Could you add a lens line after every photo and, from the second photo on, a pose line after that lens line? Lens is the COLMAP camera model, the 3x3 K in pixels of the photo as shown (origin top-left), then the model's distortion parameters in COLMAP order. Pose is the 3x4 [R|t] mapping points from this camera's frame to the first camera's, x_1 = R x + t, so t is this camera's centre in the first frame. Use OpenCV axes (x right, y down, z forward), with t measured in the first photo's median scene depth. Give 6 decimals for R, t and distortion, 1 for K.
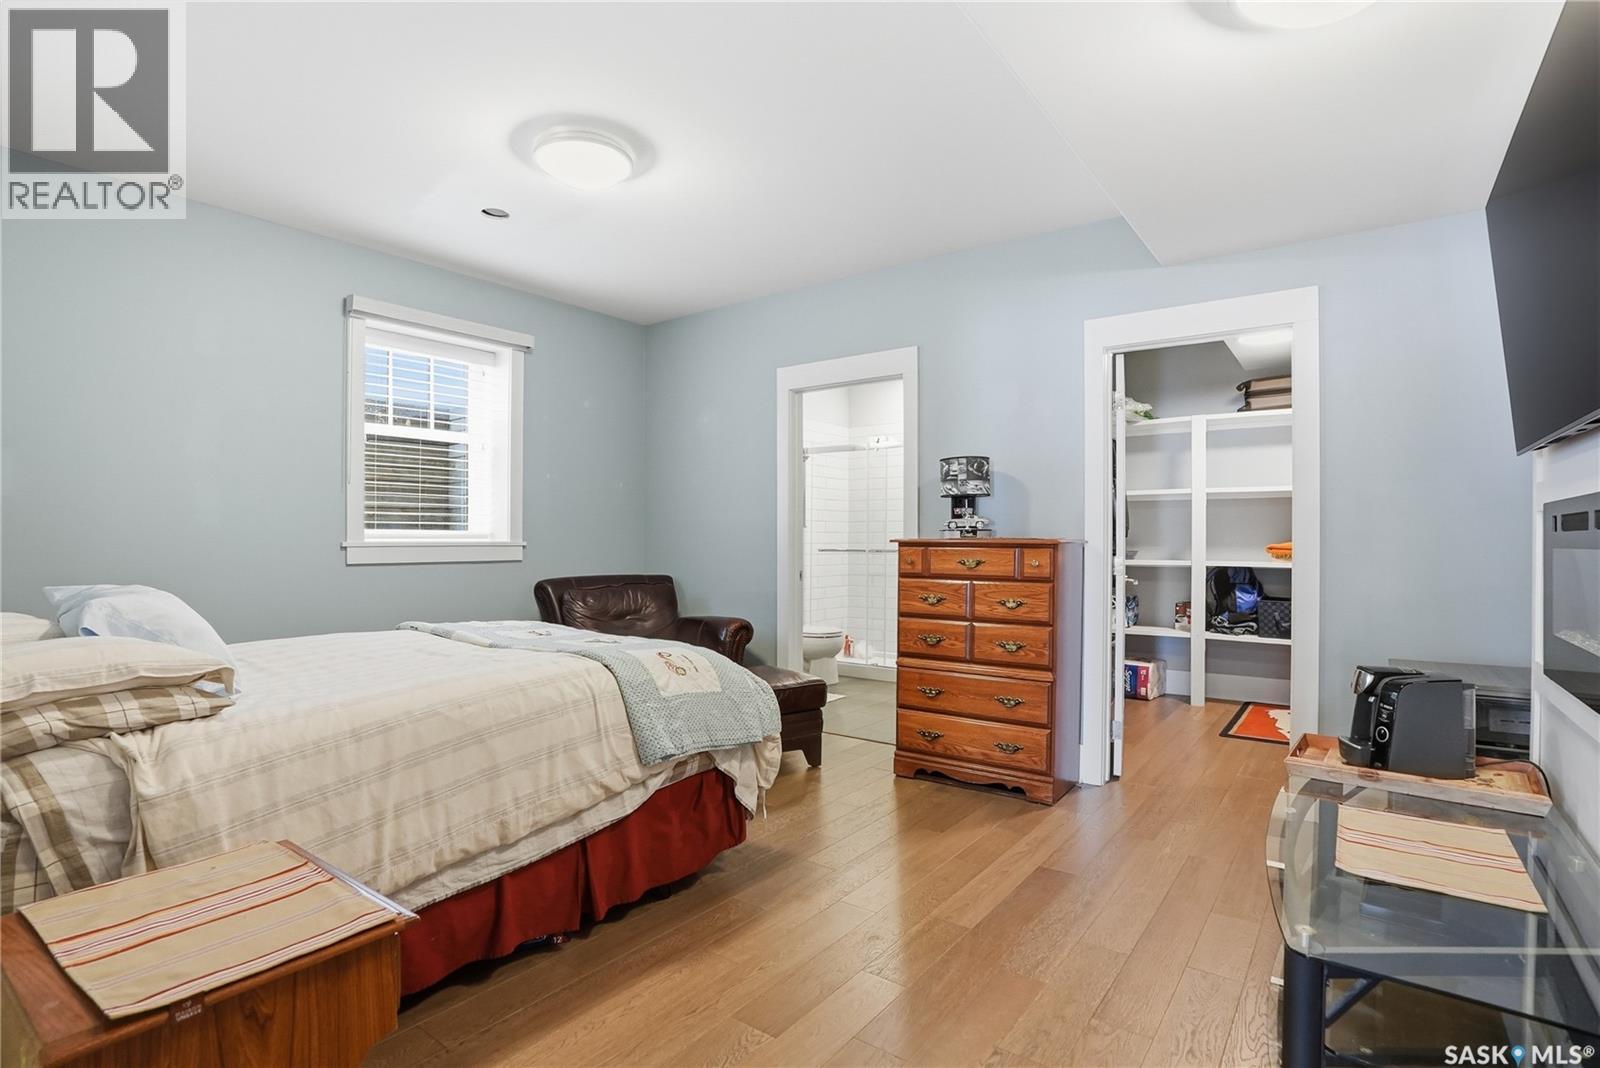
lens RADIAL K [[788.3, 0, 797.6], [0, 788.3, 509.2], [0, 0, 1]] dist [-0.067170, 0.028432]
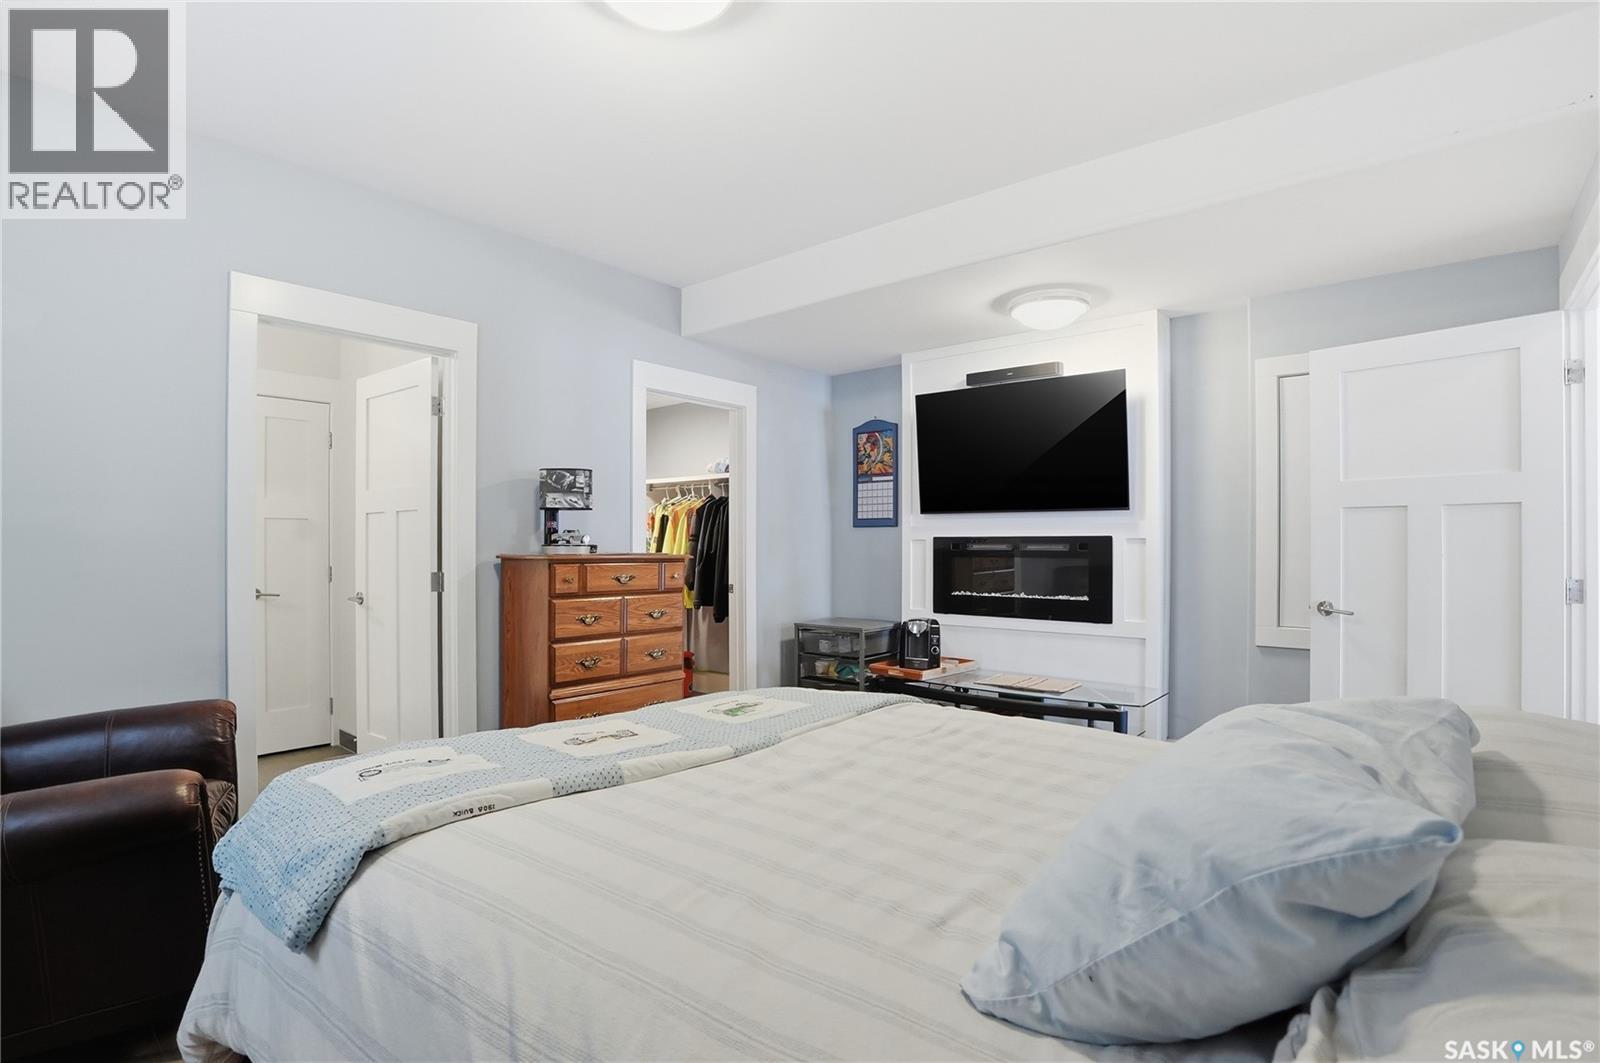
lens RADIAL K [[745.8, 0, 800.0], [0, 745.8, 531.5], [0, 0, 1]] dist [-0.063376, 0.021422]
pose [[0.083736, 0.020050, 0.996286, -0.694404], [-0.035634, 0.999218, -0.017114, 0.016232], [-0.995851, -0.034069, 0.084385, 0.682252]]
